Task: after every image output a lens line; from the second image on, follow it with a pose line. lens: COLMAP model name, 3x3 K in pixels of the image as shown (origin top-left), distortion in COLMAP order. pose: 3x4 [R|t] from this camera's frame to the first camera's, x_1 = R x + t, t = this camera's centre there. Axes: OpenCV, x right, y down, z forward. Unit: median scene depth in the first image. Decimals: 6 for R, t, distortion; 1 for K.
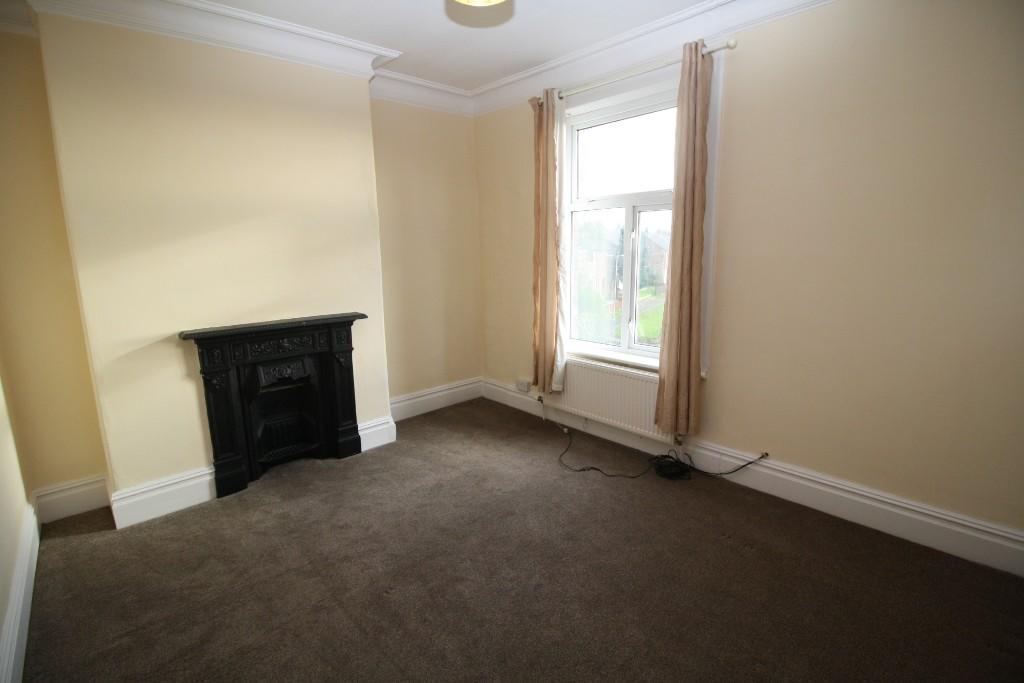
lens RADIAL K [[475.8, 0, 510.8], [0, 475.8, 328.3], [0, 0, 1]] dist [0.001858, -0.012080]
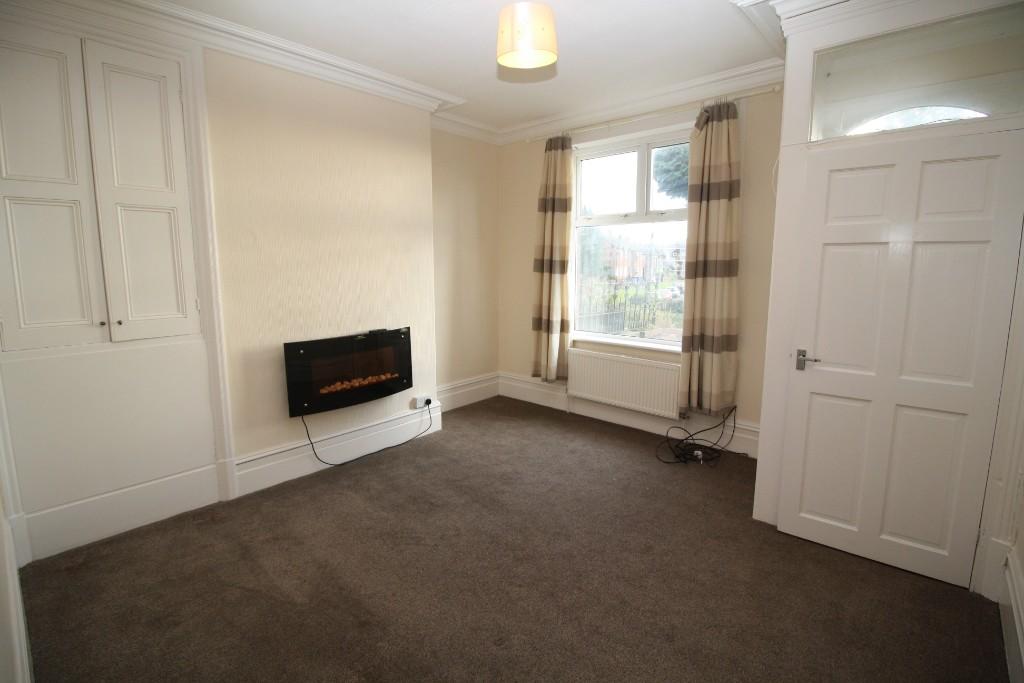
lens RADIAL K [[475.8, 0, 510.8], [0, 475.8, 328.3], [0, 0, 1]] dist [0.001858, -0.012080]
pose [[0.996787, 0.006884, 0.079799, -0.162797], [-0.004726, 0.999619, -0.027201, 0.023338], [-0.079956, 0.026737, 0.996440, -0.156300]]
